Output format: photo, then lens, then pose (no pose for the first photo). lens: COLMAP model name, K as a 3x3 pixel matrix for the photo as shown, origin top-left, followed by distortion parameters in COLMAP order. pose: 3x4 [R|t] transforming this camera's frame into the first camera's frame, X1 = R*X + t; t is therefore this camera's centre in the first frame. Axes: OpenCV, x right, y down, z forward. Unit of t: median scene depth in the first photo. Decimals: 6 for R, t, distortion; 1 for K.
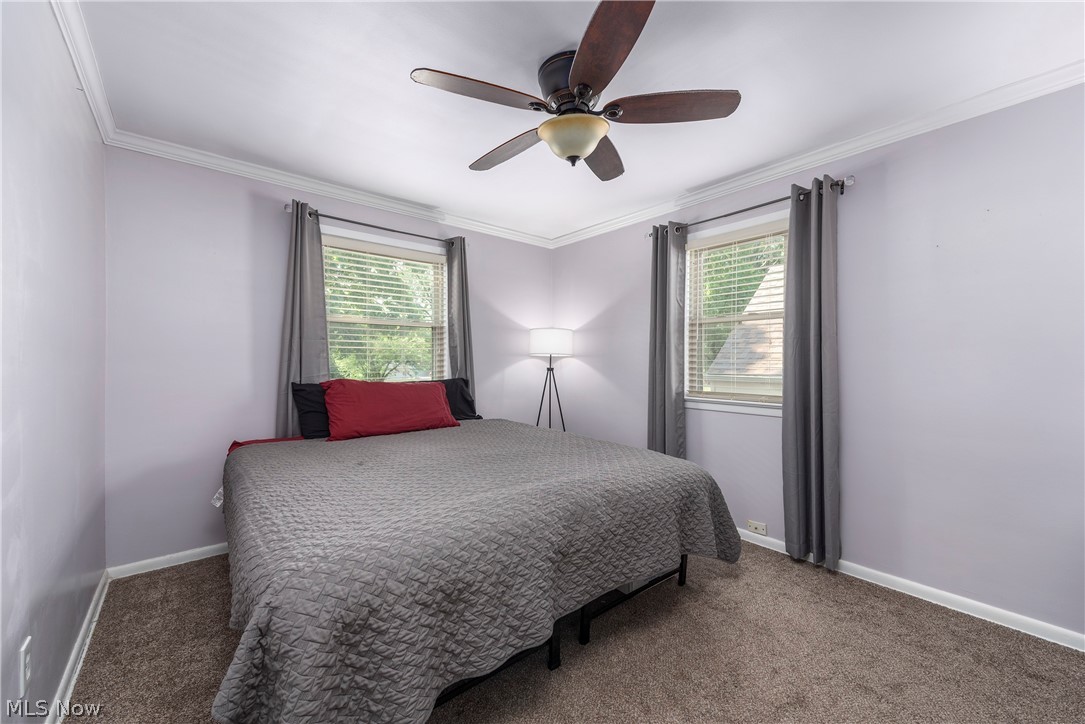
lens RADIAL K [[426.3, 0, 541.8], [0, 426.3, 365.9], [0, 0, 1]] dist [0.011024, -0.000458]
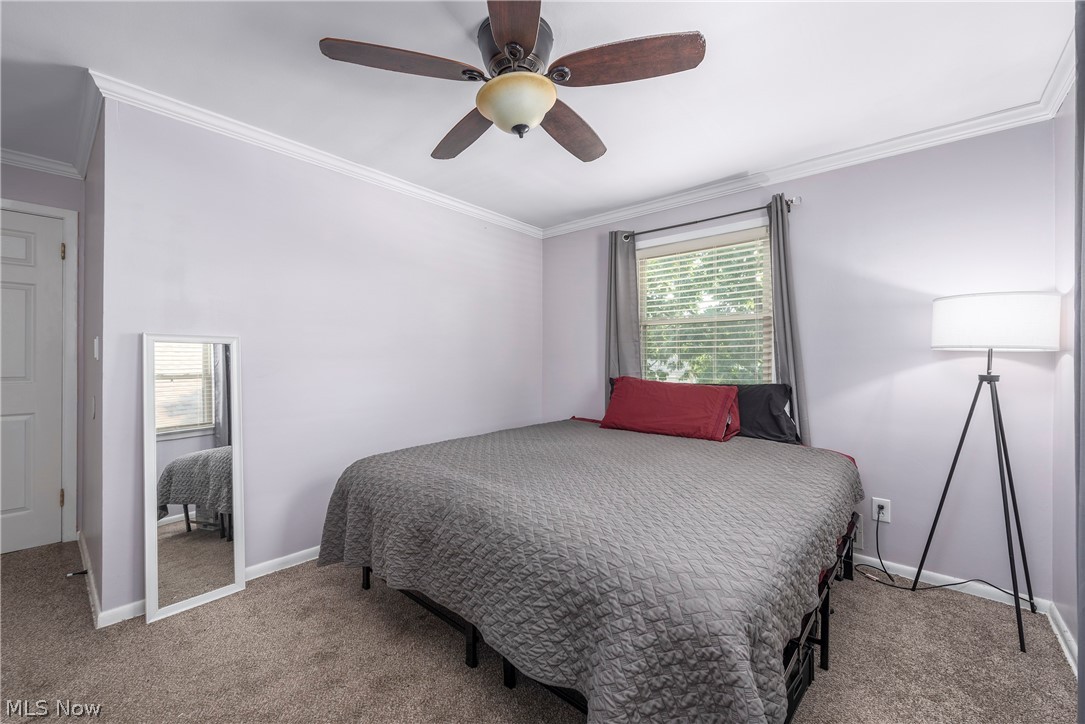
lens RADIAL K [[426.3, 0, 541.8], [0, 426.3, 365.9], [0, 0, 1]] dist [0.011024, -0.000458]
pose [[0.161425, 0.016771, -0.986742, 0.545646], [-0.008206, 0.999844, 0.015651, -0.012728], [0.986851, 0.005571, 0.161538, 0.529652]]
